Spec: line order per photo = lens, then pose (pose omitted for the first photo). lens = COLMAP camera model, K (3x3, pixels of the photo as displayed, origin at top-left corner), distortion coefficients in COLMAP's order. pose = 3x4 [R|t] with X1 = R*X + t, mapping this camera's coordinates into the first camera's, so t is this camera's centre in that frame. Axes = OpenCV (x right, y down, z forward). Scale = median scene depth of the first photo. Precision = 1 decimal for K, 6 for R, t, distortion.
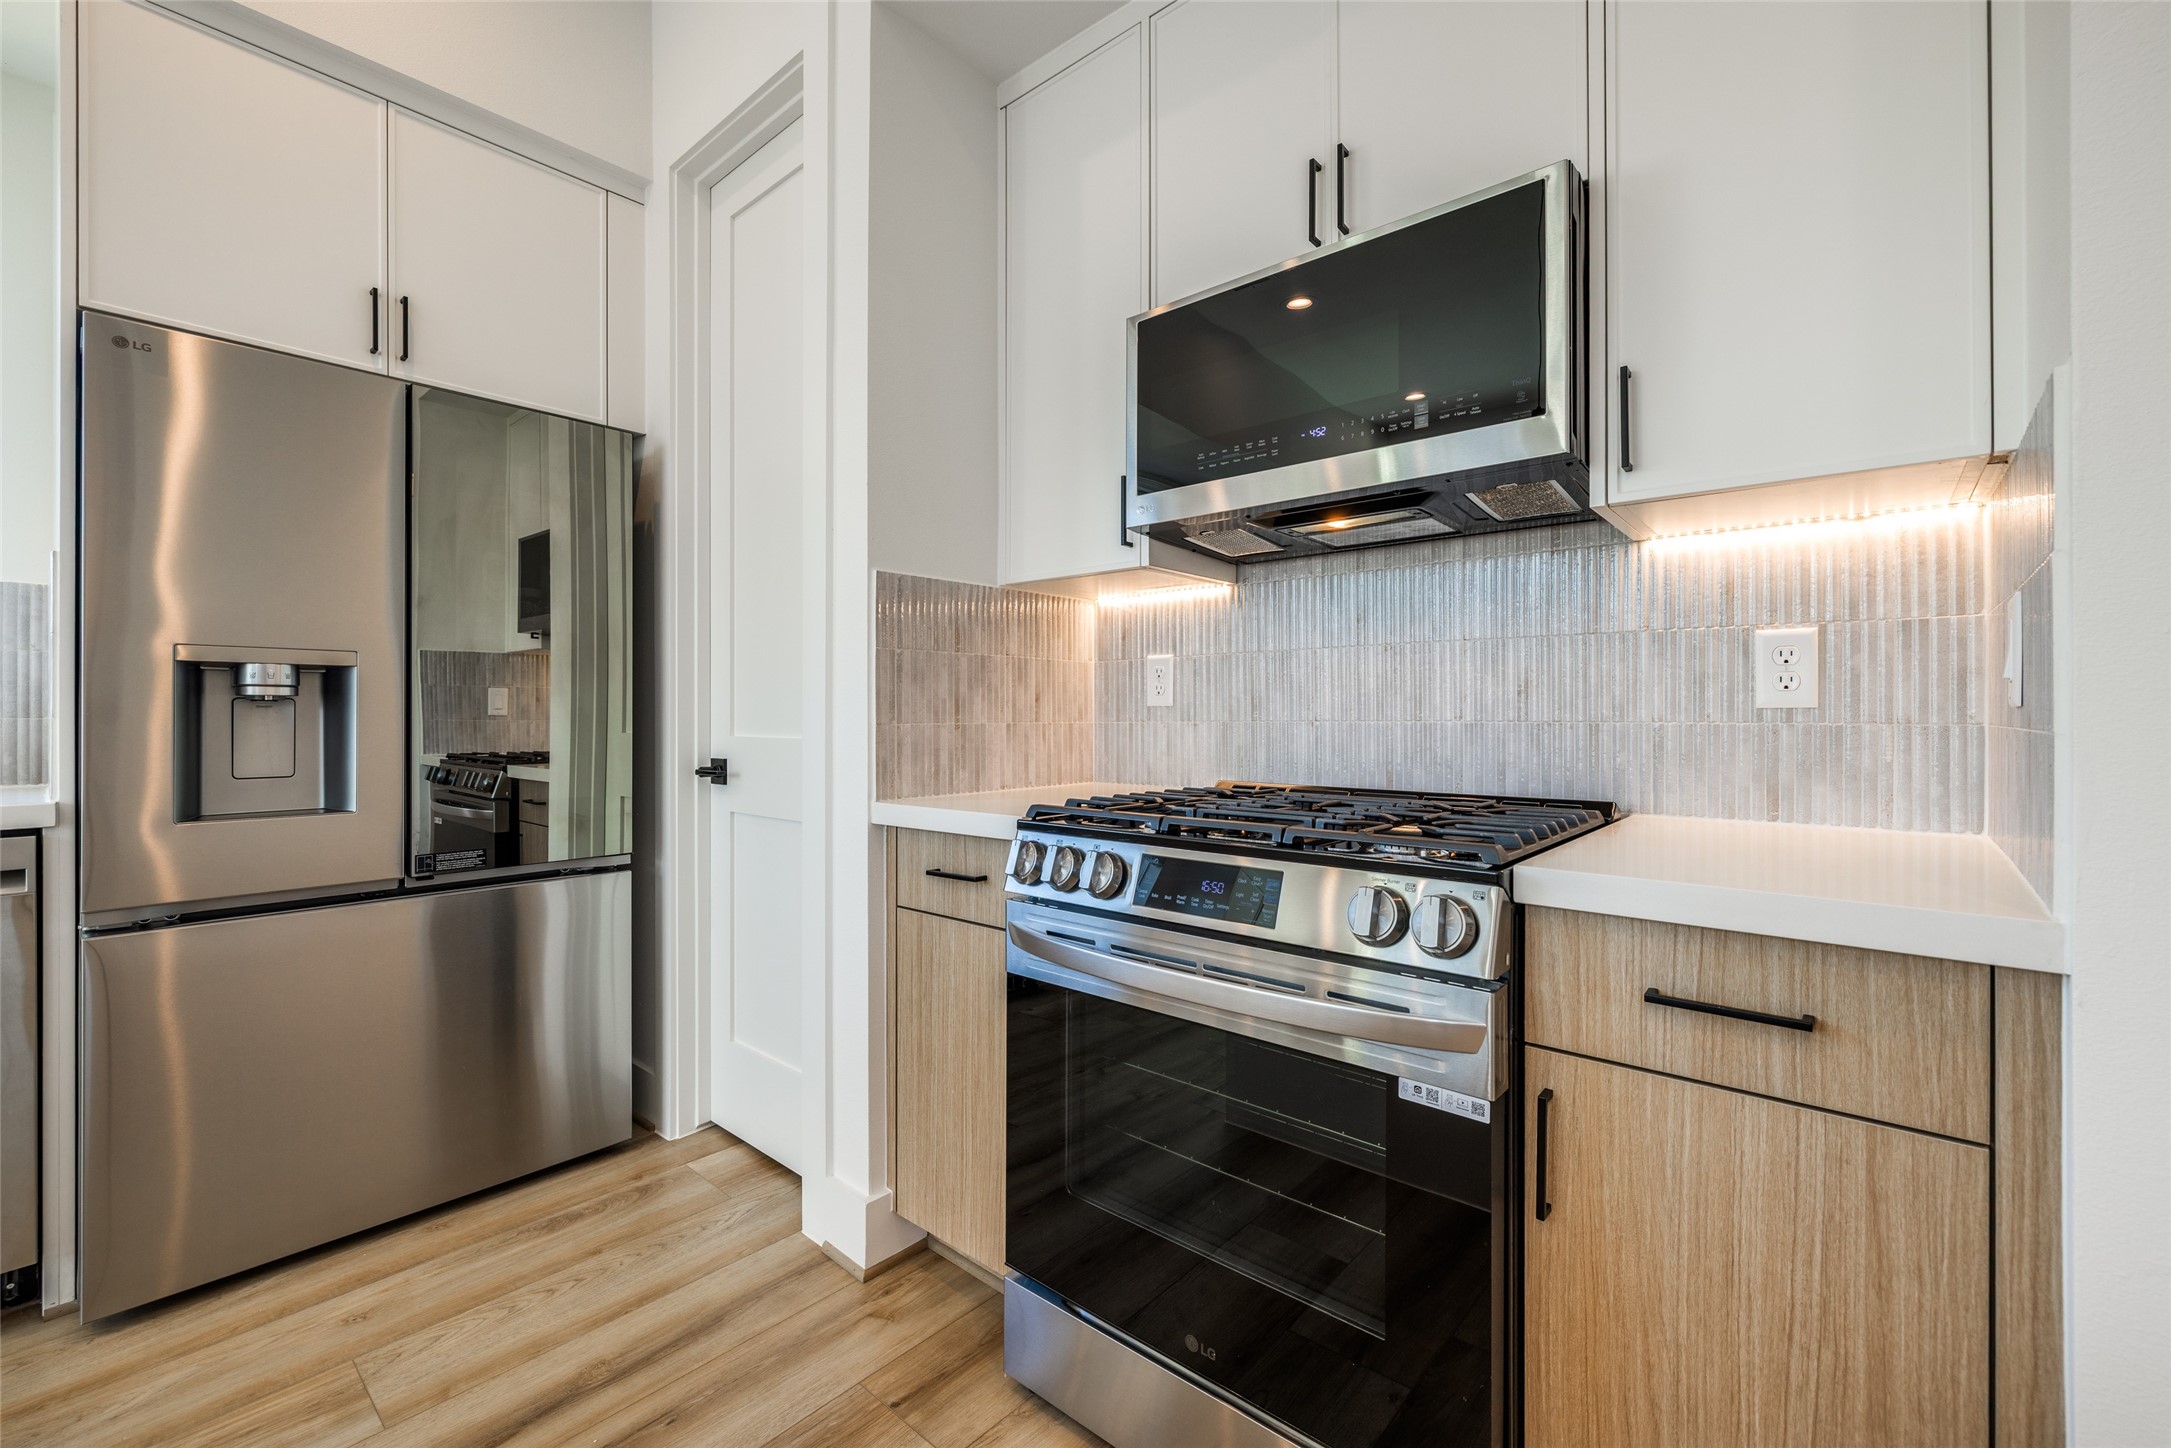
lens RADIAL K [[909.9, 0, 1091.2], [0, 909.9, 710.9], [0, 0, 1]] dist [-0.001352, 0.000939]
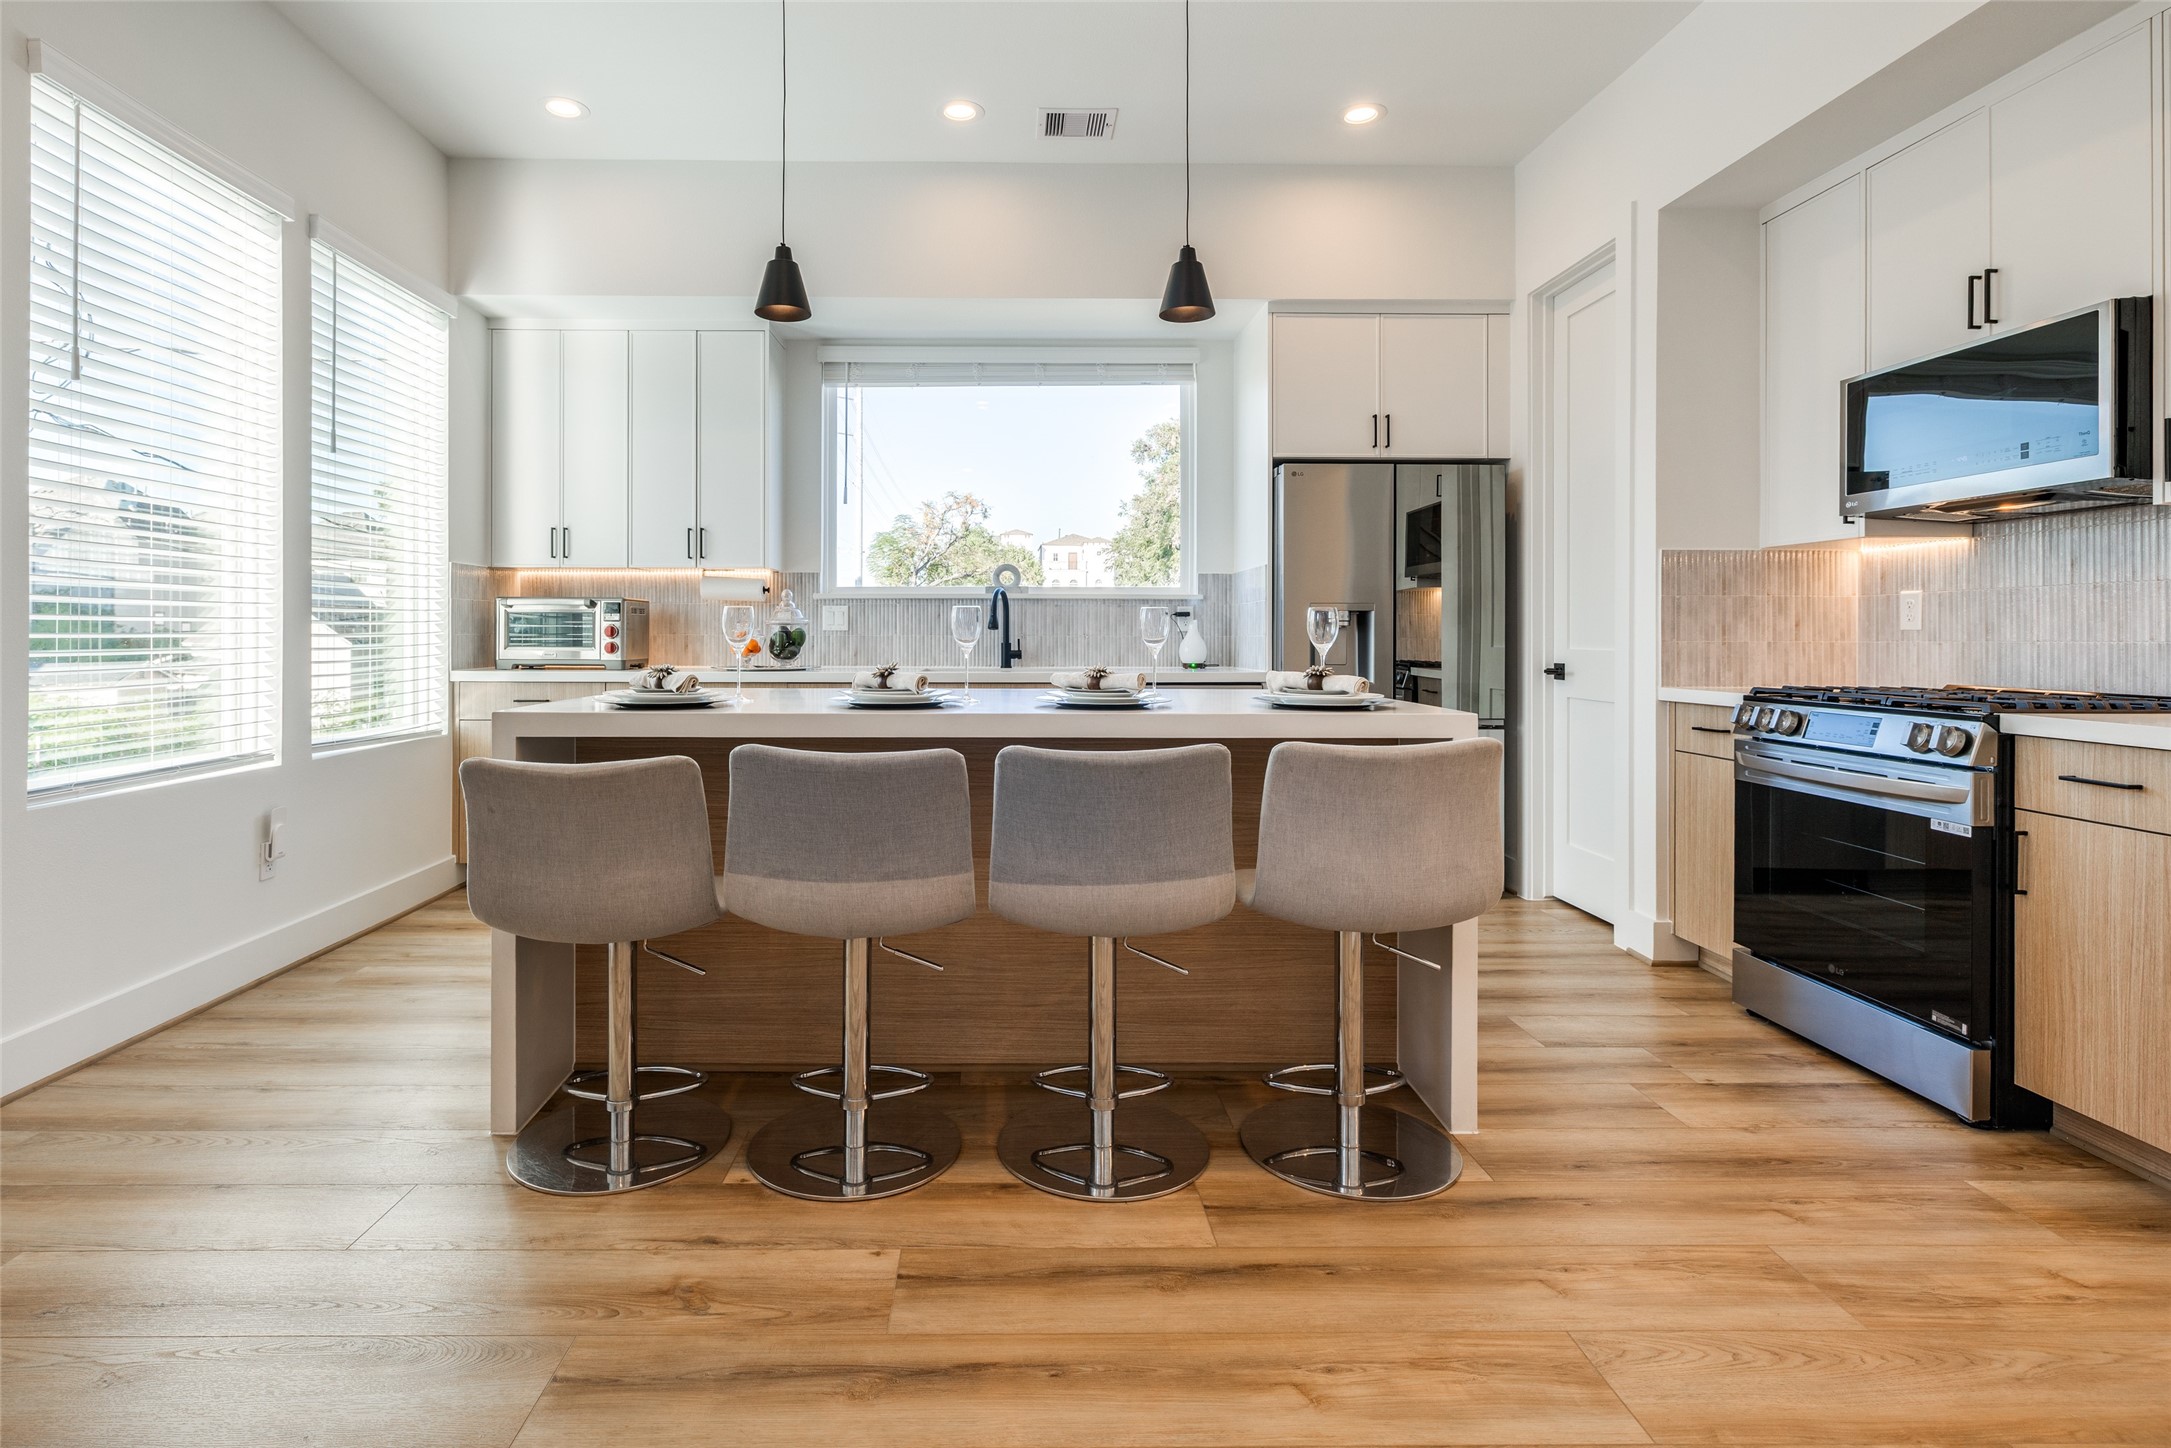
lens RADIAL K [[1061.5, 0, 1004.2], [0, 1061.5, 633.7], [0, 0, 1]] dist [-0.004706, -0.000885]
pose [[0.658662, 0.001633, -0.752438, 0.431159], [-0.000190, 0.999998, 0.002004, -0.002824], [0.752439, -0.001177, 0.658661, -1.188889]]
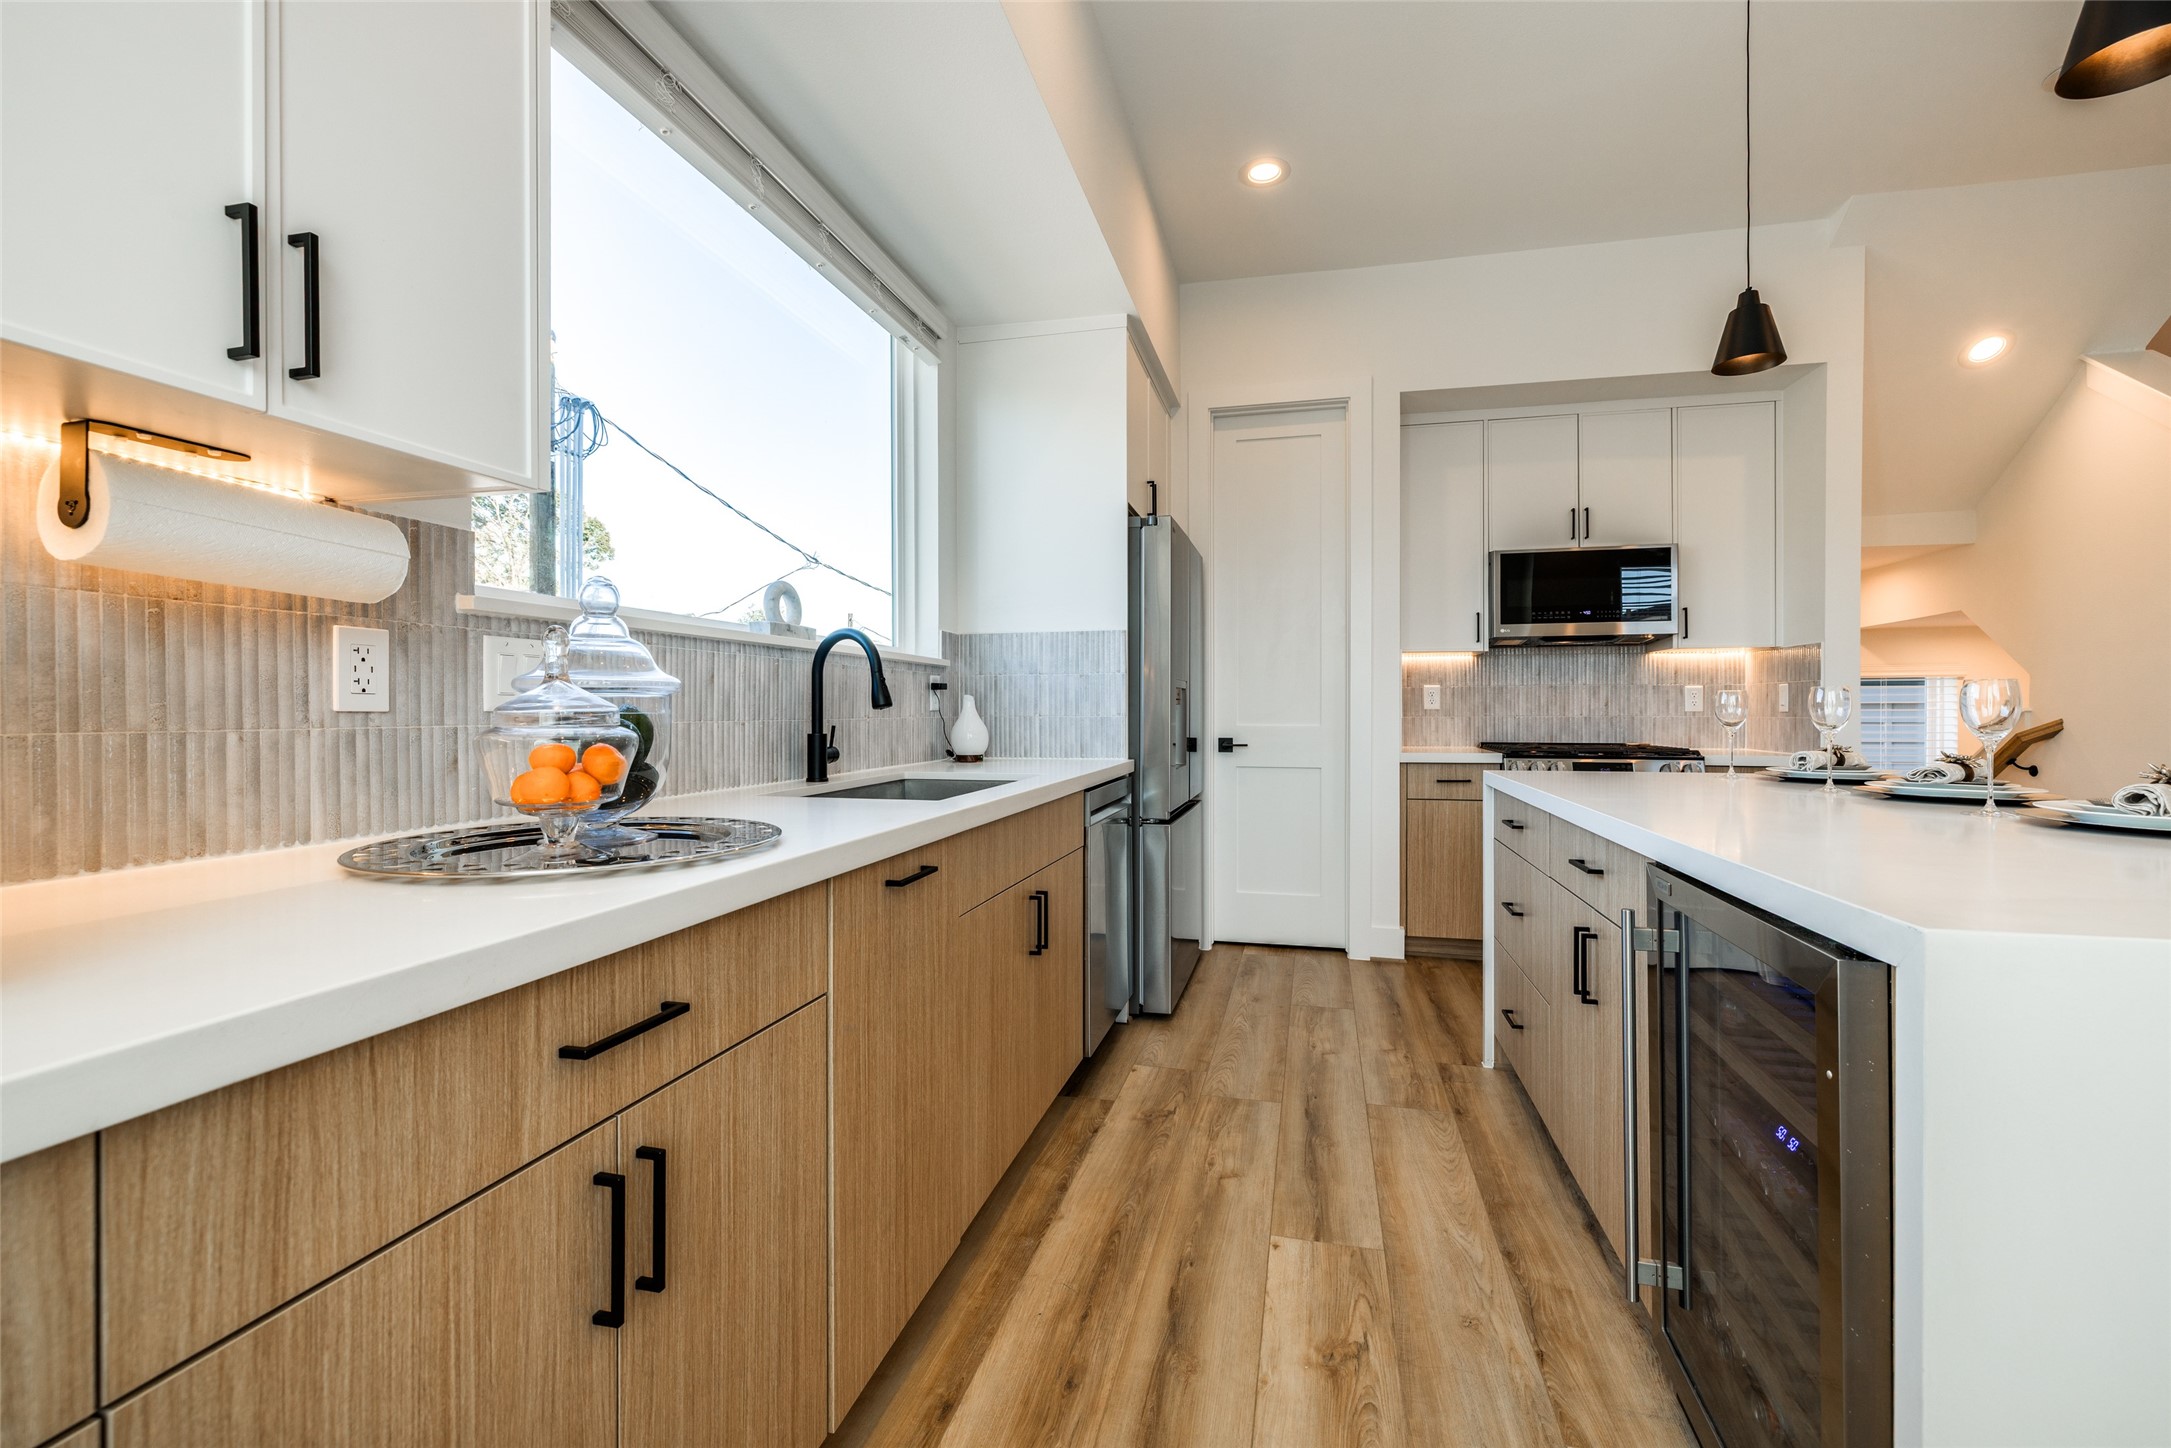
lens RADIAL K [[909.9, 0, 1090.3], [0, 909.9, 705.7], [0, 0, 1]] dist [-0.001352, 0.000939]
pose [[0.891472, 0.002250, 0.453069, -1.906183], [-0.001001, 0.999995, -0.002997, -0.008680], [-0.453074, 0.002218, 0.891470, -0.642659]]
